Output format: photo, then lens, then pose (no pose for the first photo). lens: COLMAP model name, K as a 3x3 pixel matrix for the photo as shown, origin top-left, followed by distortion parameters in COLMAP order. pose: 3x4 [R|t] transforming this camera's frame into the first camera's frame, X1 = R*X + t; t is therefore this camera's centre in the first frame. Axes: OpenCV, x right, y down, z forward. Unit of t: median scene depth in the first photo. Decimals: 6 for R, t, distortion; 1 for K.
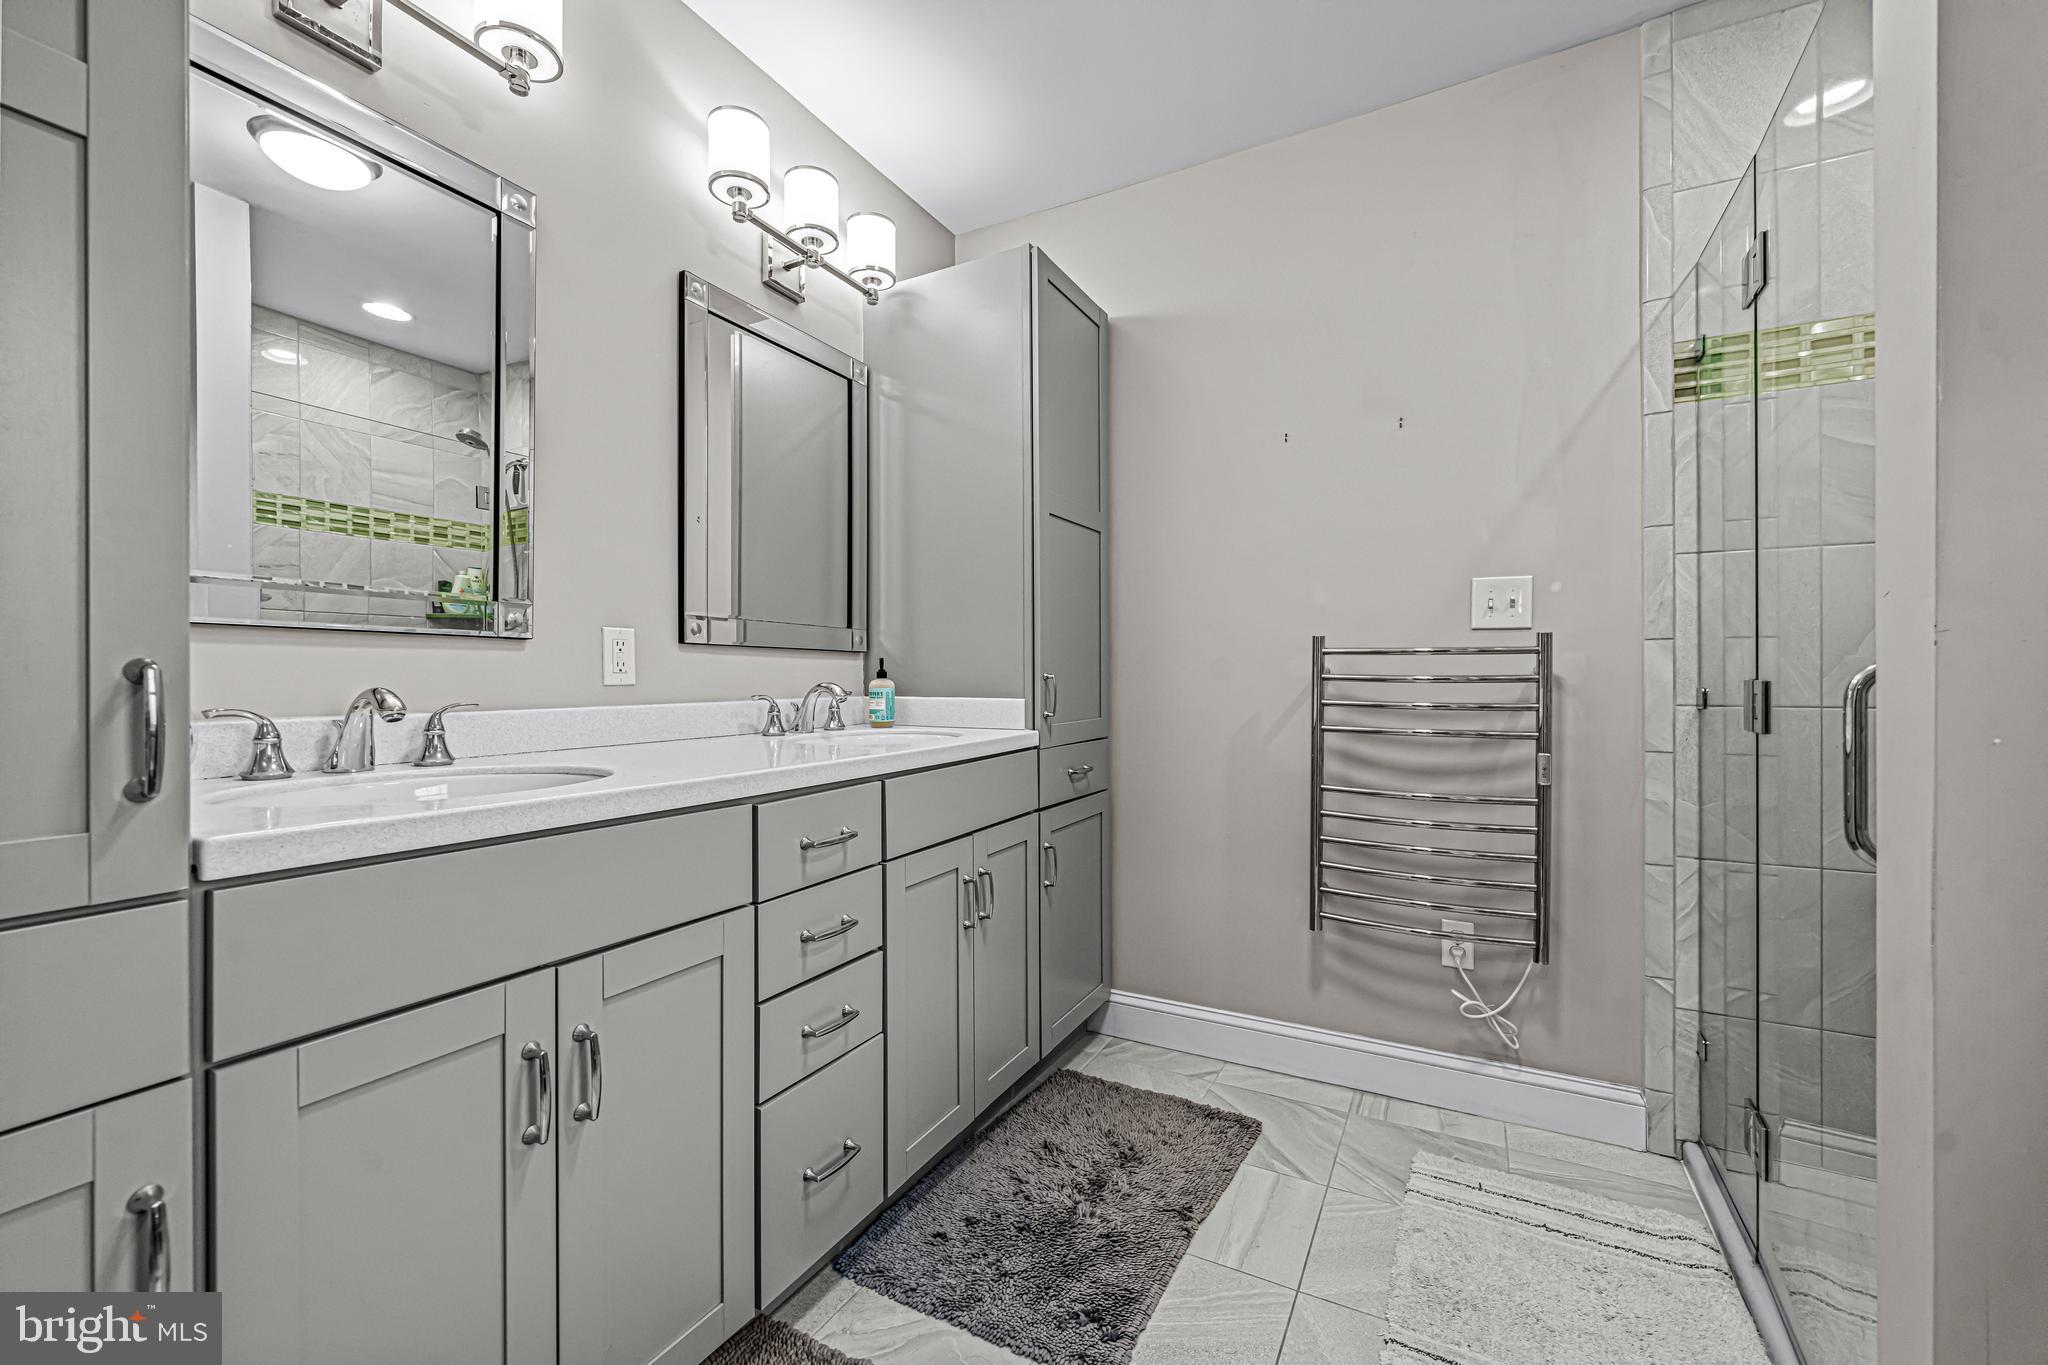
lens RADIAL K [[824.8, 0, 1023.4], [0, 824.8, 681.2], [0, 0, 1]] dist [-0.006673, -0.000614]
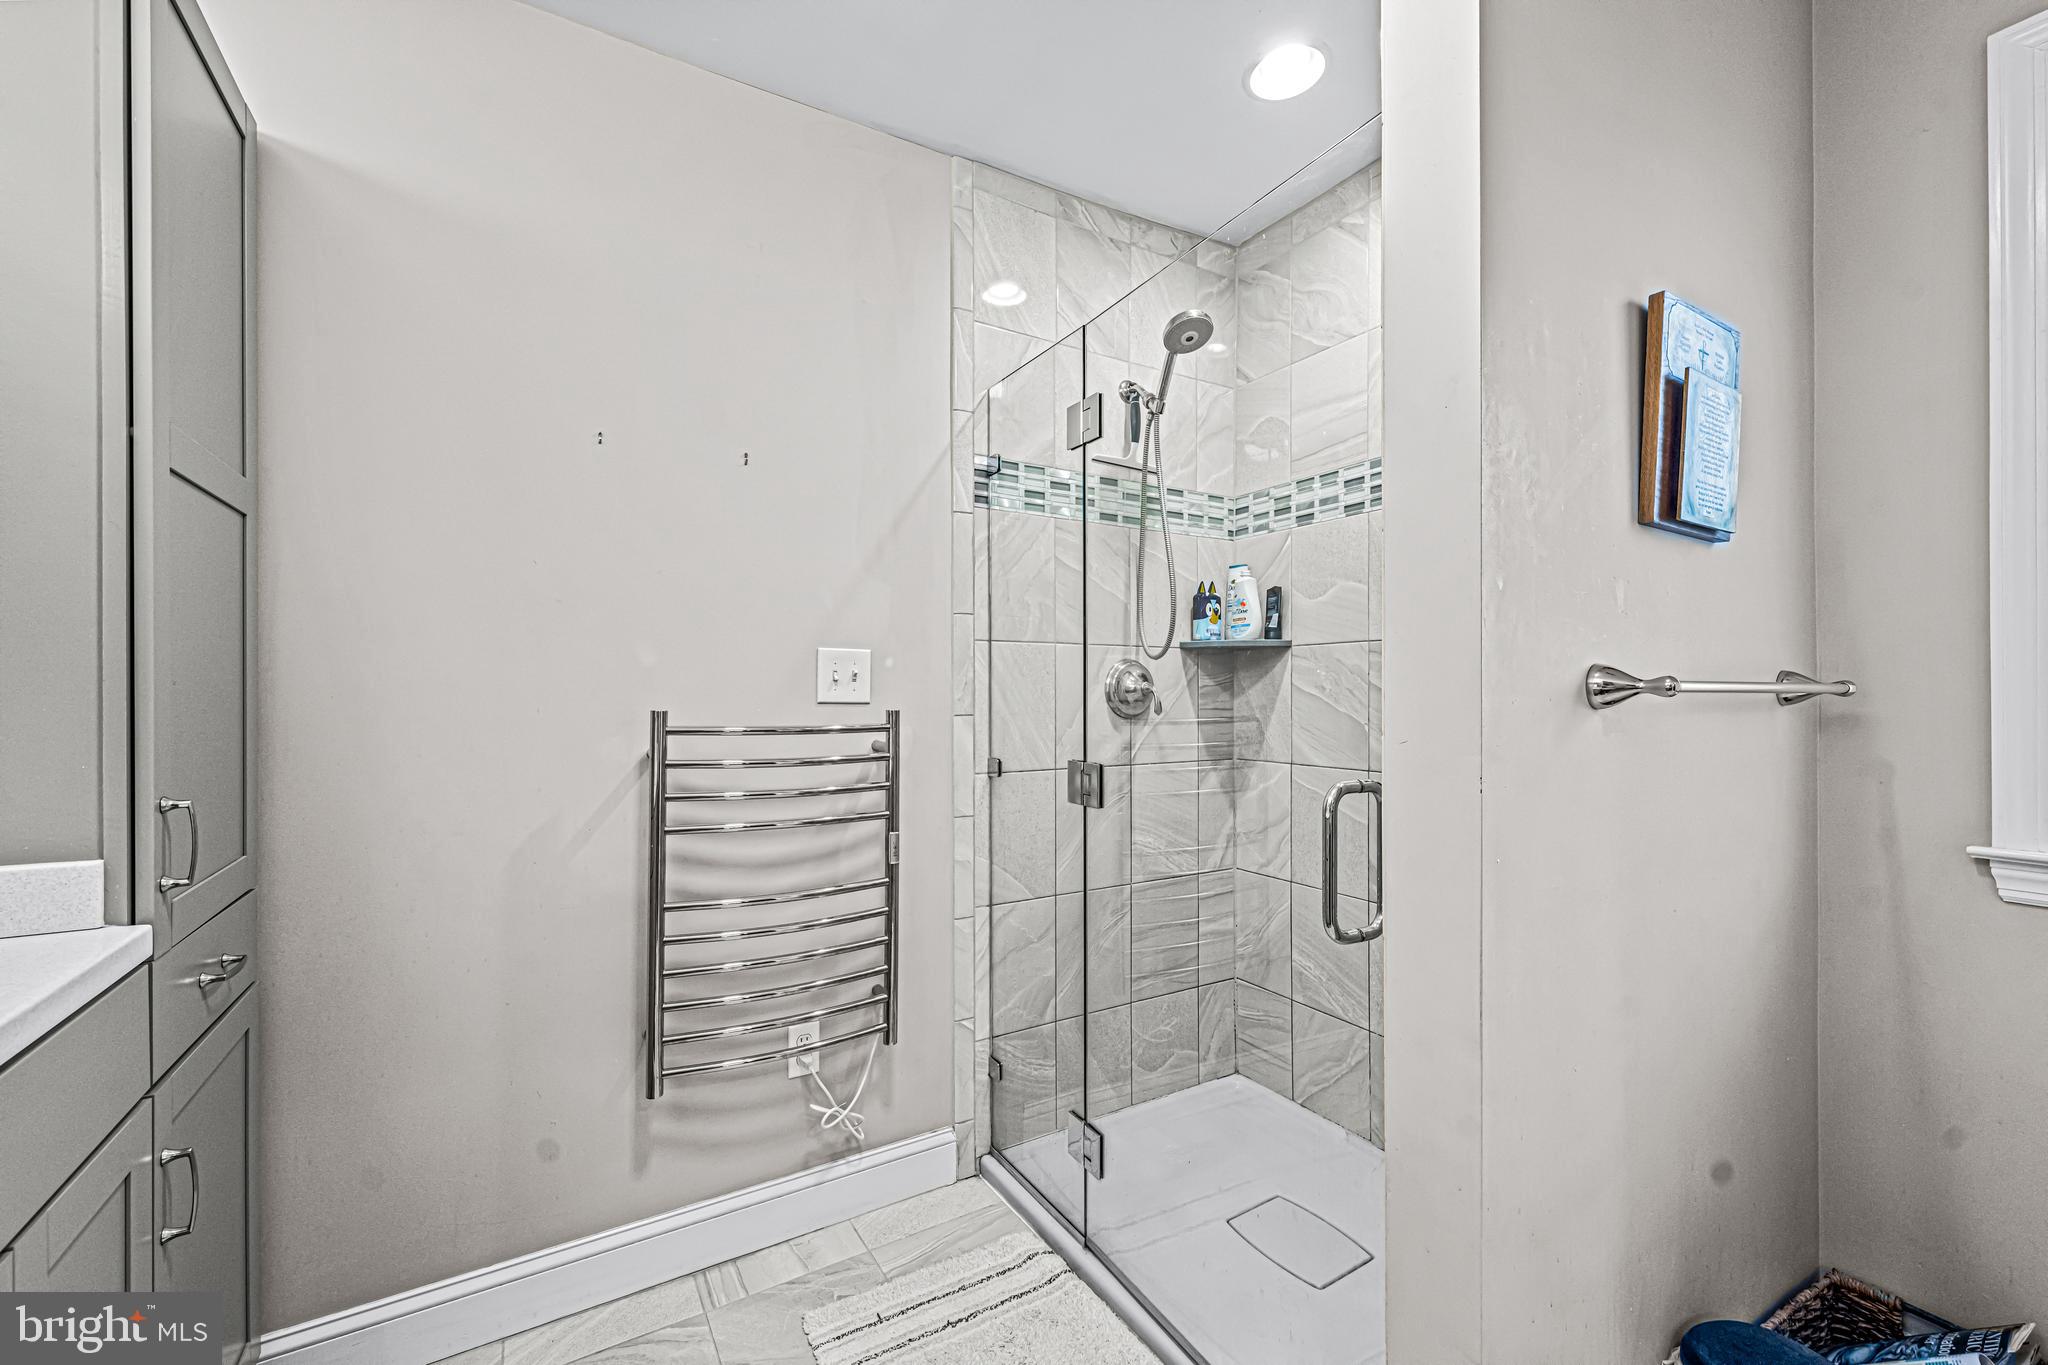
lens RADIAL K [[824.8, 0, 1025.1], [0, 824.8, 690.1], [0, 0, 1]] dist [-0.006673, -0.000614]
pose [[0.499079, 0.003817, 0.866548, -0.150805], [0.001041, 0.999987, -0.005004, -0.078054], [-0.866556, 0.003400, 0.499068, 0.361761]]
